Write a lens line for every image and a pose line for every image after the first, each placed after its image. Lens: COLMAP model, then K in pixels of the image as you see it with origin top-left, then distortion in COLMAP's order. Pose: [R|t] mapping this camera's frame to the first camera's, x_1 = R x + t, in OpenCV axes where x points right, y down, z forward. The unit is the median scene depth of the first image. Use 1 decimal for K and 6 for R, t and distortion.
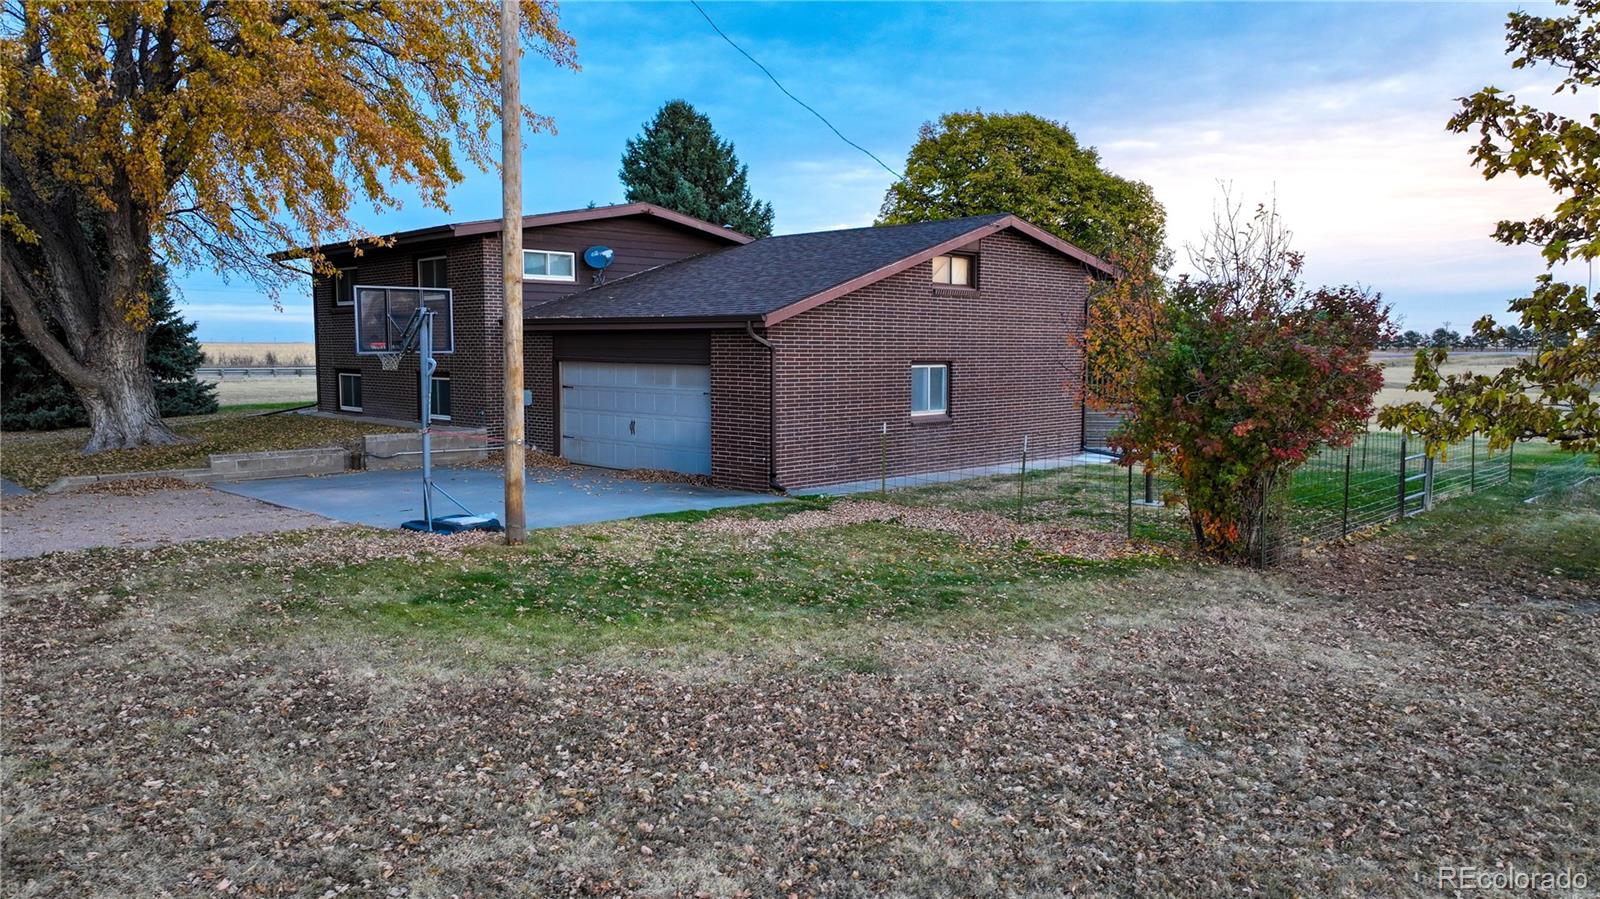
lens RADIAL K [[1163.6, 0, 799.8], [0, 1163.6, 447.8], [0, 0, 1]] dist [-0.000921, 0.001972]
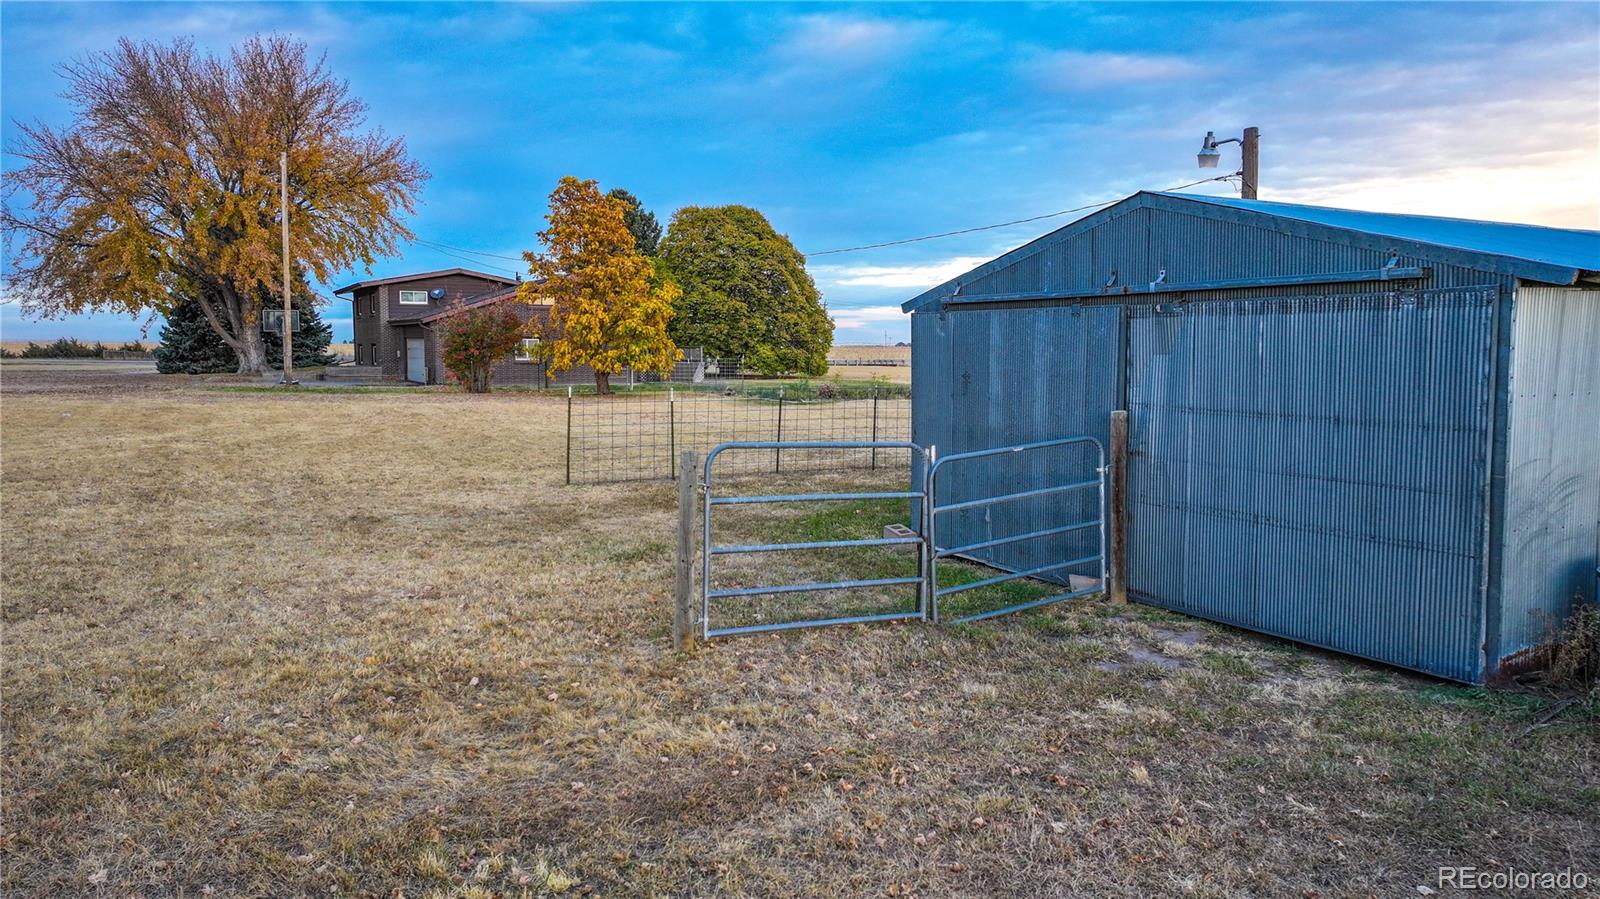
lens RADIAL K [[1163.6, 0, 799.0], [0, 1163.6, 446.6], [0, 0, 1]] dist [-0.000921, 0.001972]
pose [[0.965489, 0.023670, -0.259365, 1.214338], [-0.023324, 0.999718, 0.004414, 0.119911], [0.259396, 0.001788, 0.965769, -1.112872]]
